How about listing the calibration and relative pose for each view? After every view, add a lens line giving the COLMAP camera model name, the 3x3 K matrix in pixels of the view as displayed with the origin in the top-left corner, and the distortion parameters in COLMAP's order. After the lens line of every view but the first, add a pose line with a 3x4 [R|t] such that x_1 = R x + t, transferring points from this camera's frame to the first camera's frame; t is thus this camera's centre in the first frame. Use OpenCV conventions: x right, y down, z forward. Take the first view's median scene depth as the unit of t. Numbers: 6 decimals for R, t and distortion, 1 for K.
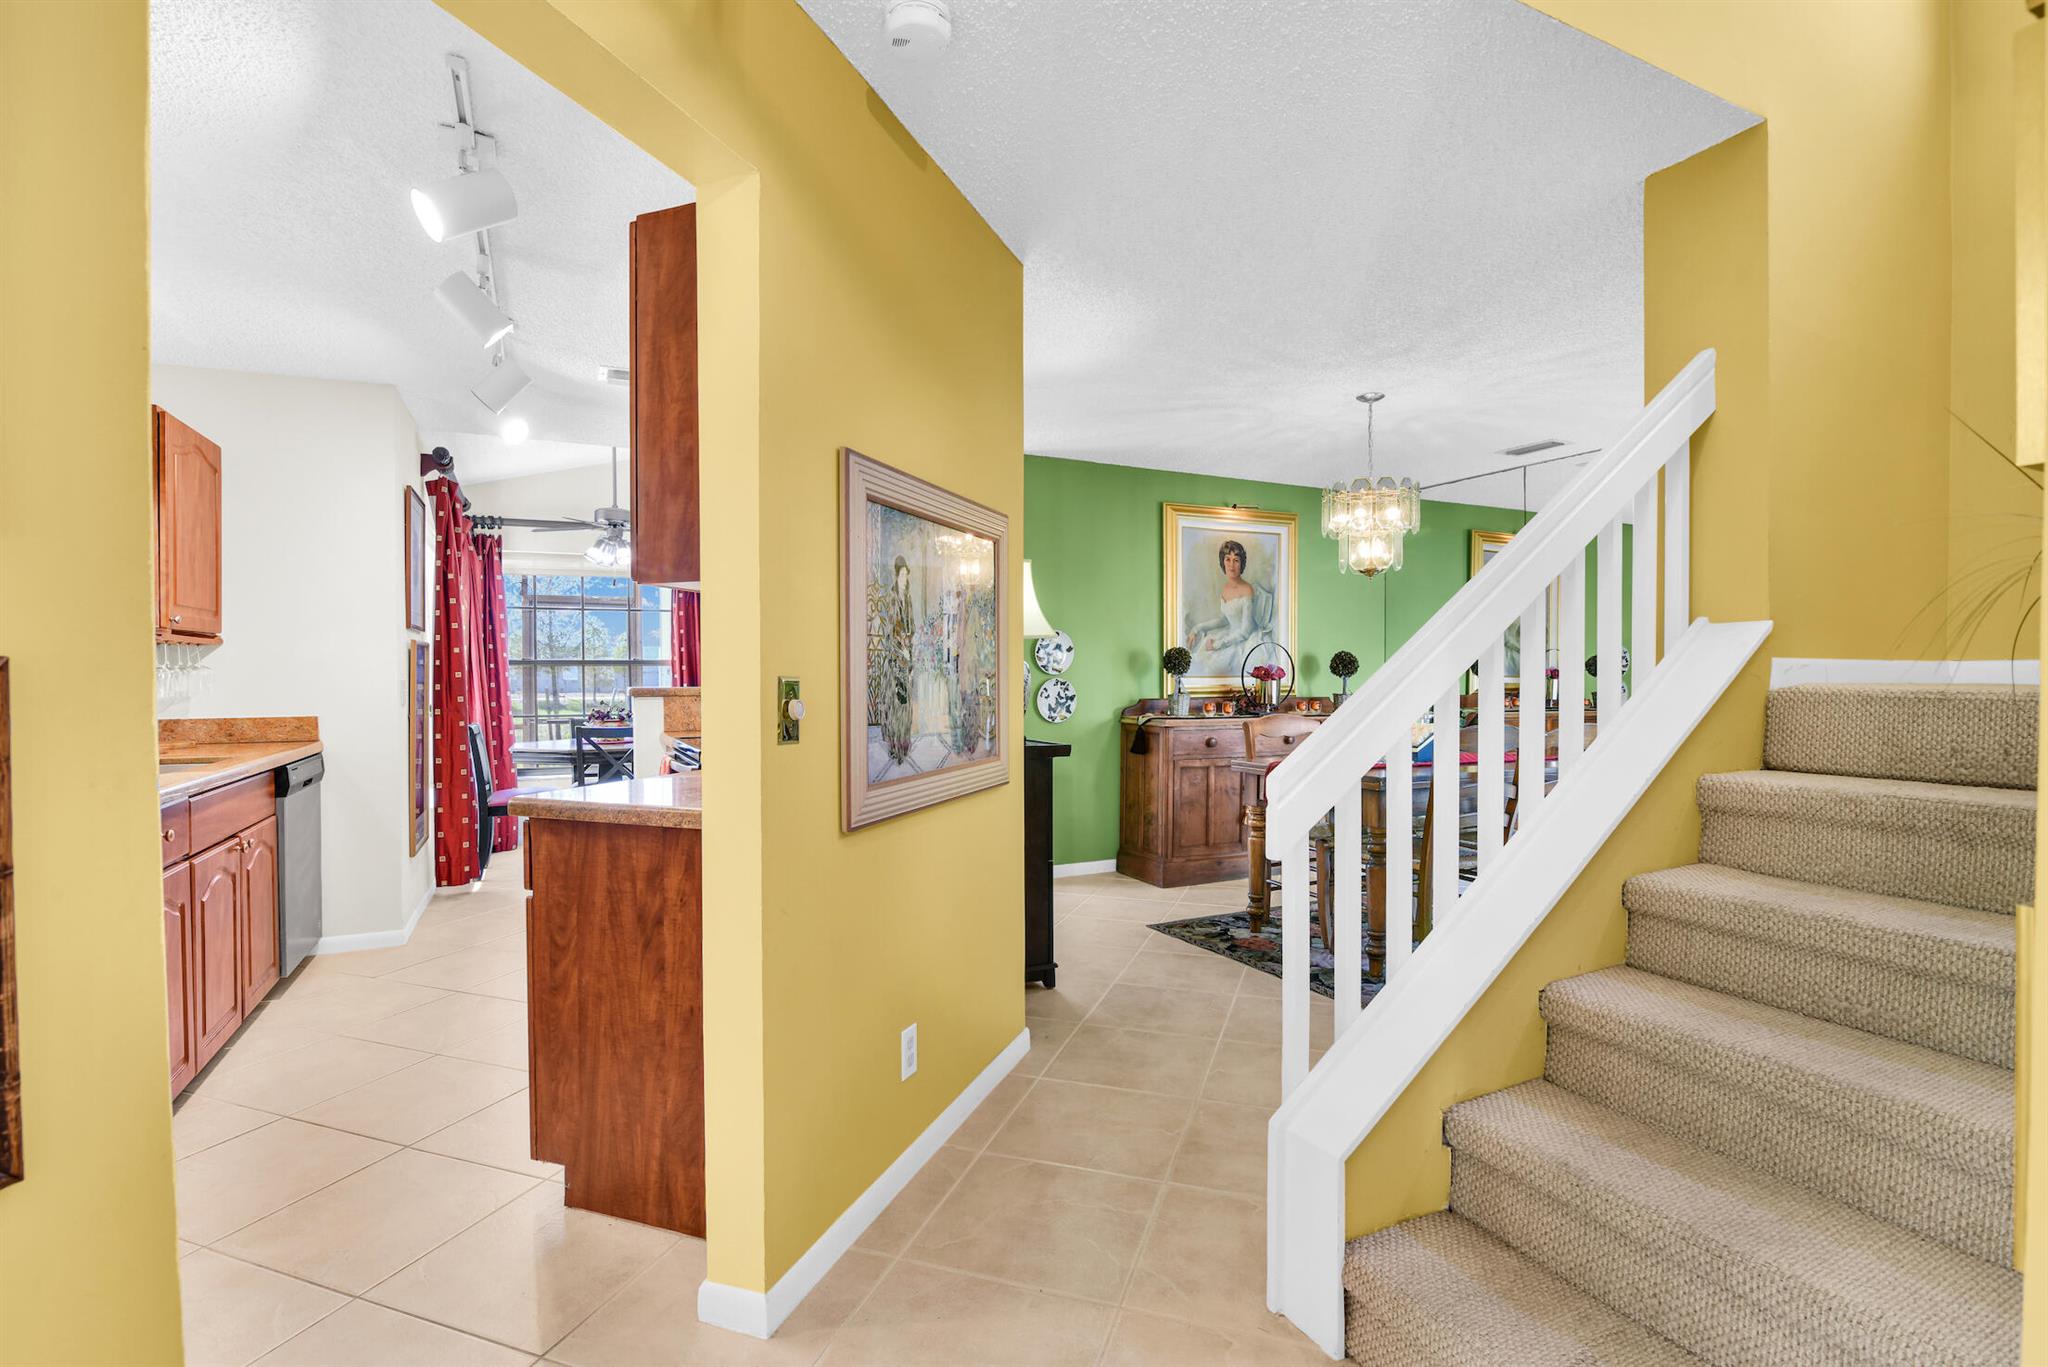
lens RADIAL K [[965.4, 0, 1014.3], [0, 965.4, 700.1], [0, 0, 1]] dist [-0.004111, -0.009520]
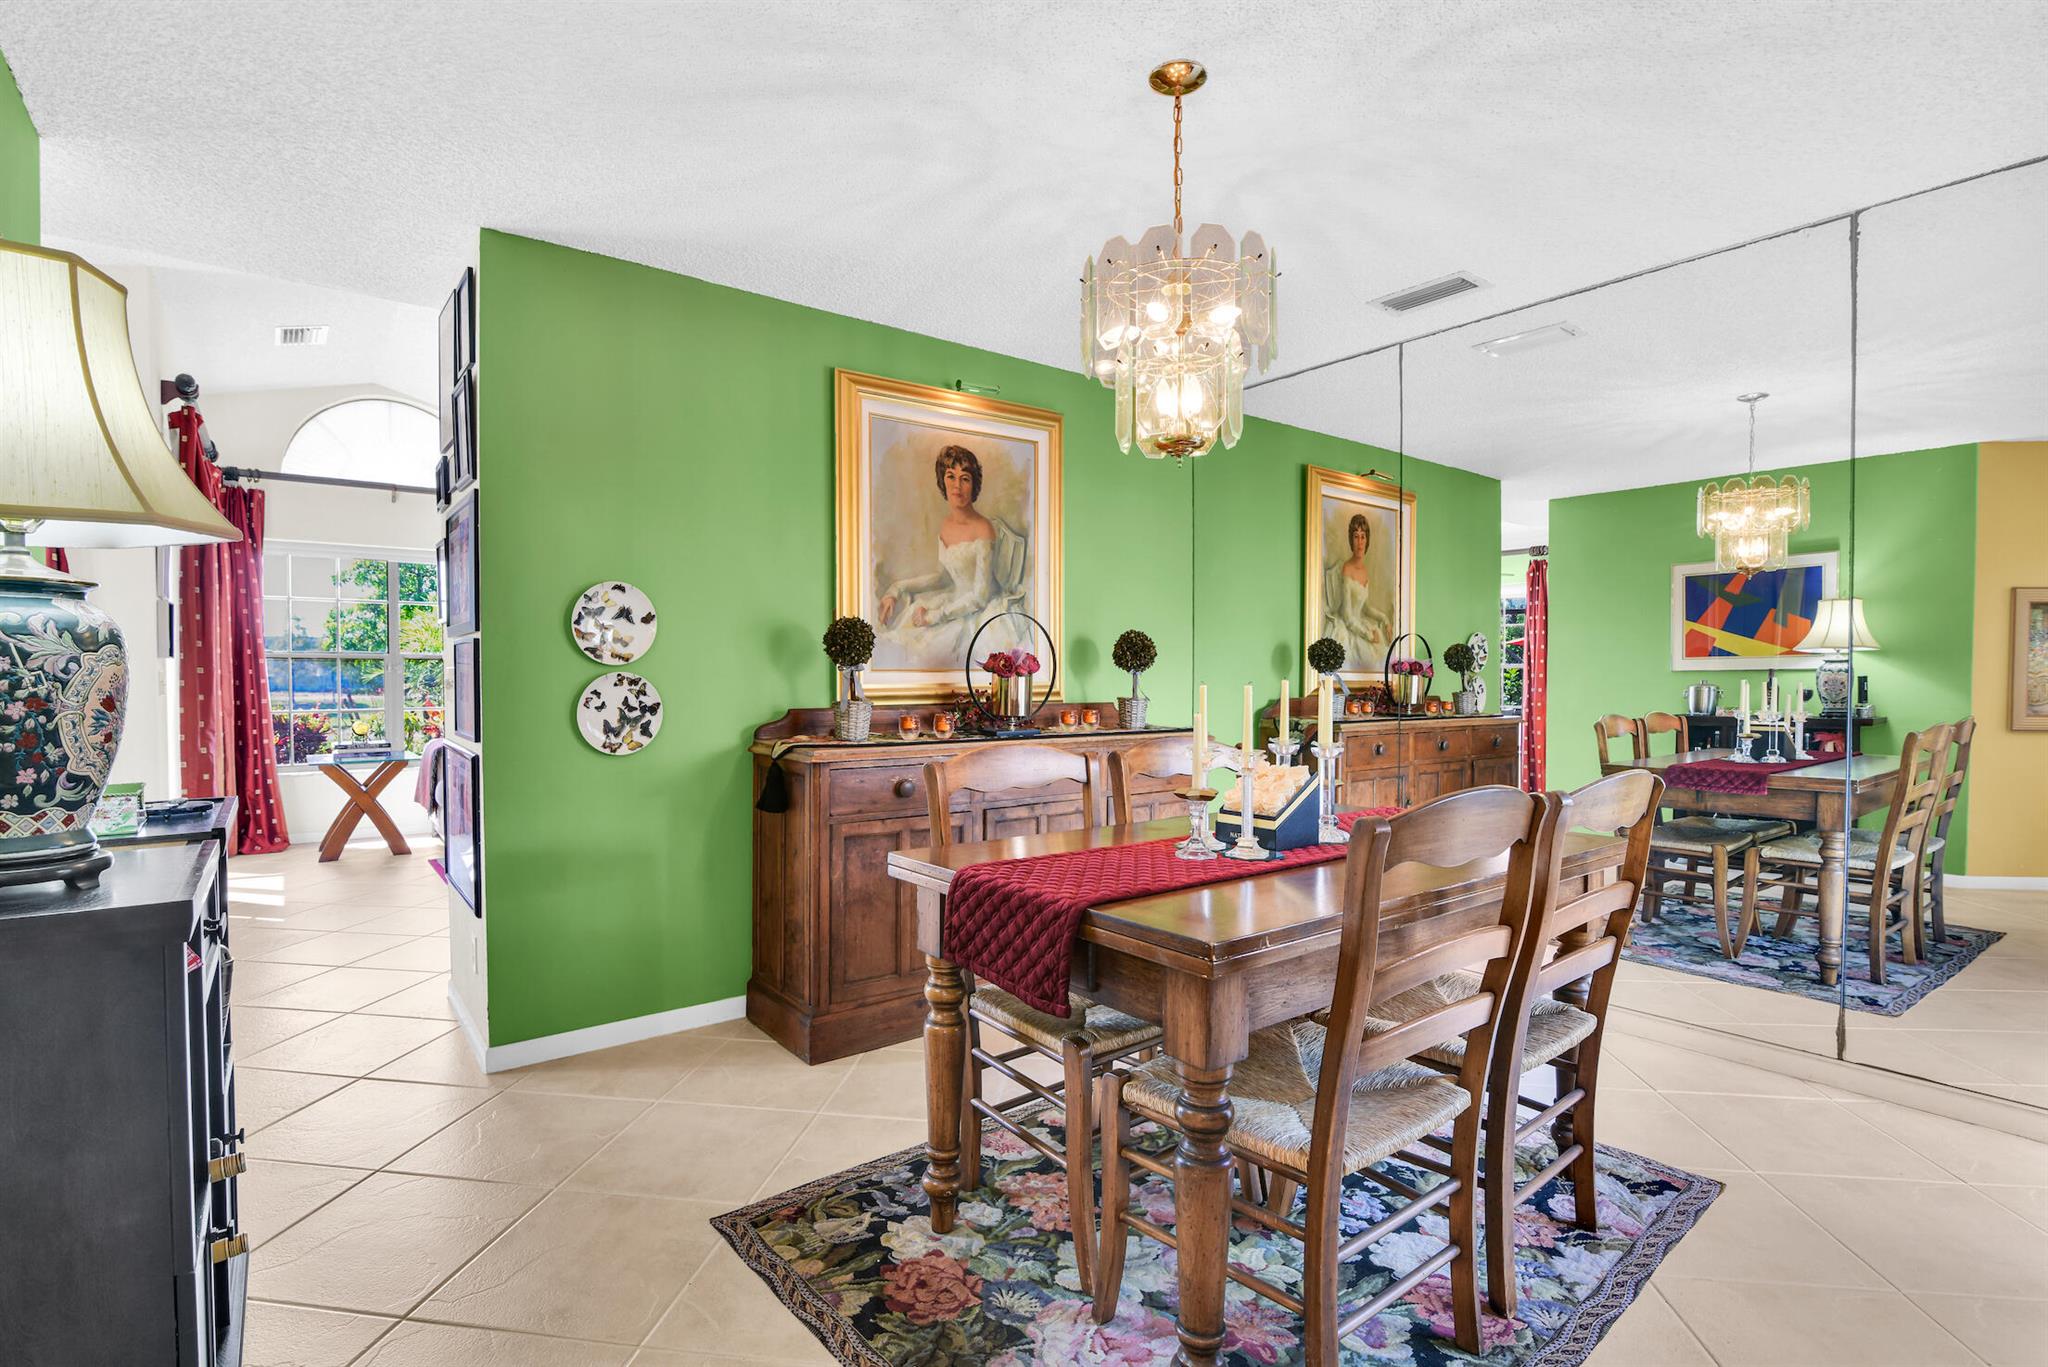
lens RADIAL K [[1010.4, 0, 1047.5], [0, 1010.4, 706.9], [0, 0, 1]] dist [-0.002097, -0.000085]
pose [[0.972662, -0.006160, 0.232143, 0.140755], [0.004030, 0.999945, 0.009648, -0.007682], [-0.232190, -0.008449, 0.972634, 0.392382]]
